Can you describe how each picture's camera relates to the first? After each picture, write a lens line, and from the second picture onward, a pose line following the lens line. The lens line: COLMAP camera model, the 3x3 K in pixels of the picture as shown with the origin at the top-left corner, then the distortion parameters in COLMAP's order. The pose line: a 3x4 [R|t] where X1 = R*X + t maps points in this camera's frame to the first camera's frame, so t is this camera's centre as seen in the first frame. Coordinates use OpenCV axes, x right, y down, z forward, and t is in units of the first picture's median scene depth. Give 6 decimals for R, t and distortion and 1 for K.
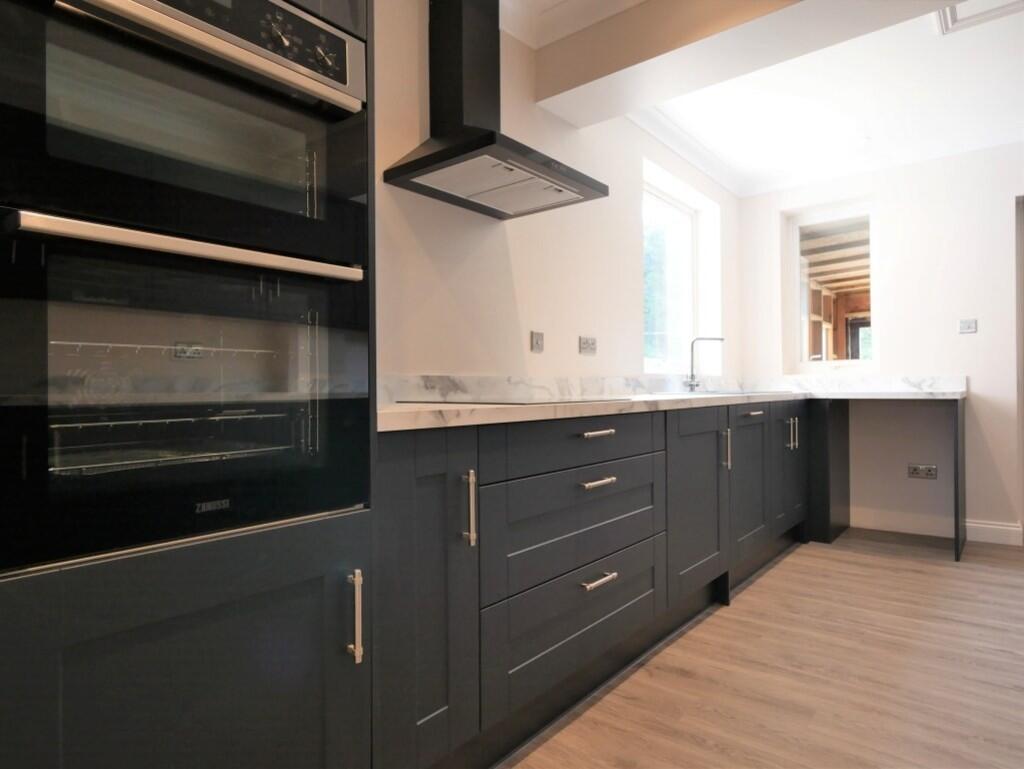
lens RADIAL K [[594.4, 0, 512.0], [0, 594.4, 384.5], [0, 0, 1]] dist [0.002163, -0.001303]
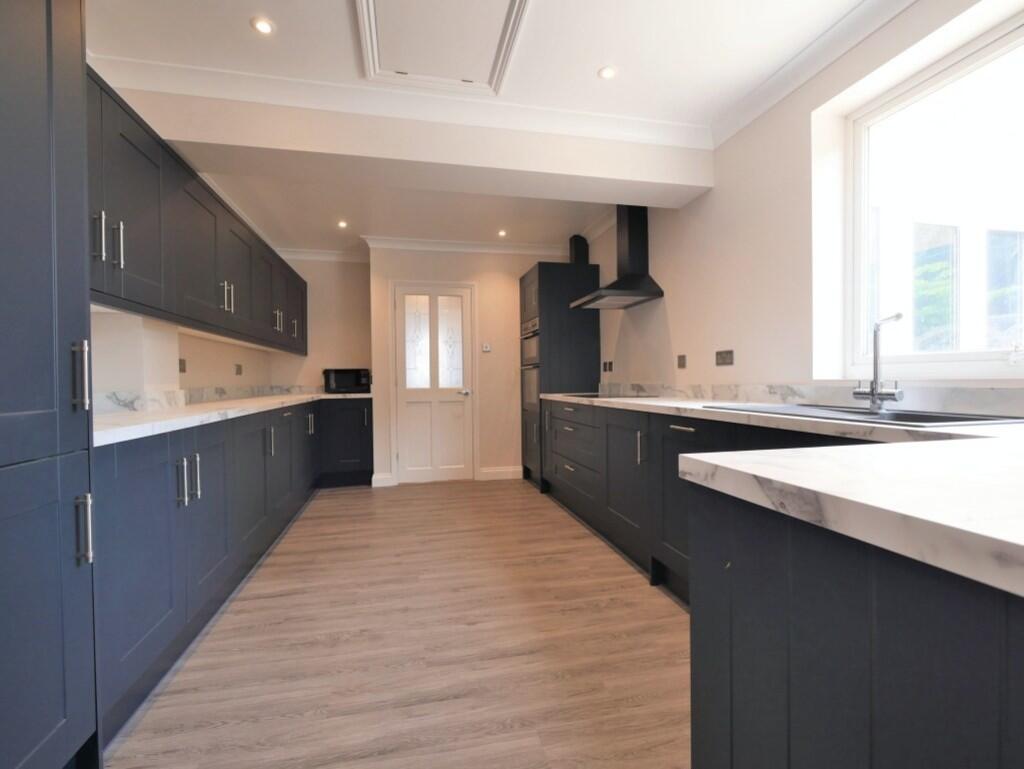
lens RADIAL K [[446.8, 0, 502.6], [0, 446.8, 386.3], [0, 0, 1]] dist [-0.001968, -0.000095]
pose [[-0.615117, 0.020849, -0.788160, 1.543648], [0.012991, 0.999783, 0.016309, -0.039811], [0.788329, -0.000207, -0.615254, 1.660374]]
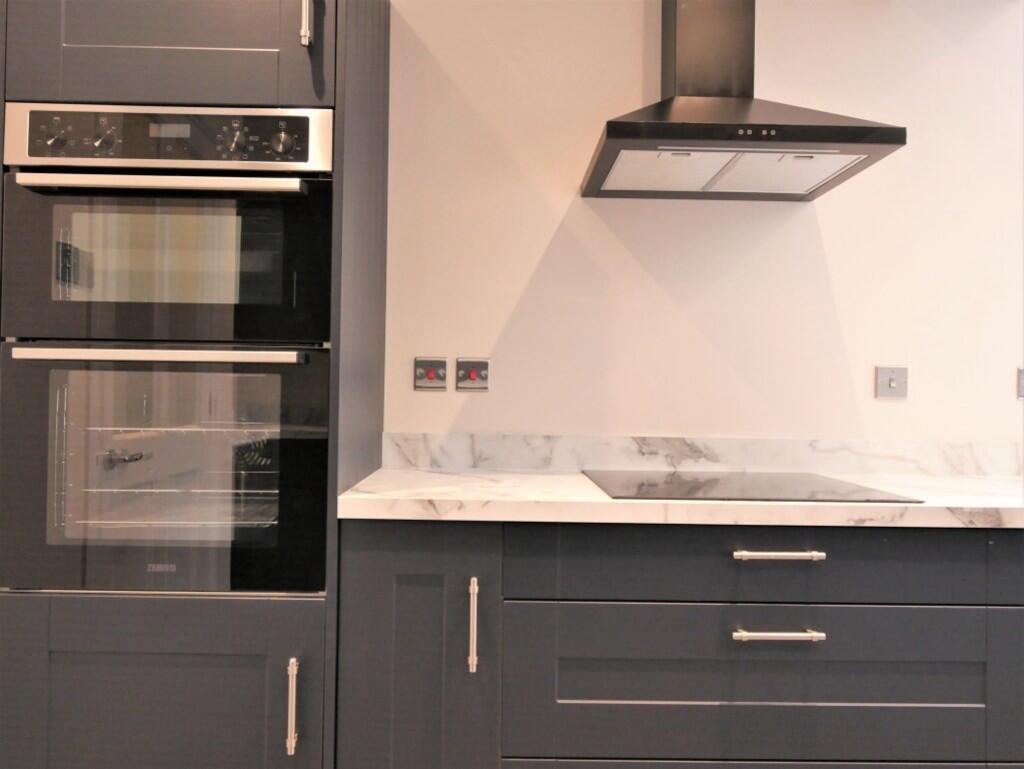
lens RADIAL K [[782.2, 0, 512.0], [0, 782.2, 384.5], [0, 0, 1]] dist [-0.005341, -0.000741]
pose [[0.658868, 0.009889, -0.752194, 0.479710], [-0.020732, 0.999772, -0.005016, -0.071263], [0.751973, 0.018899, 0.658923, 0.214887]]
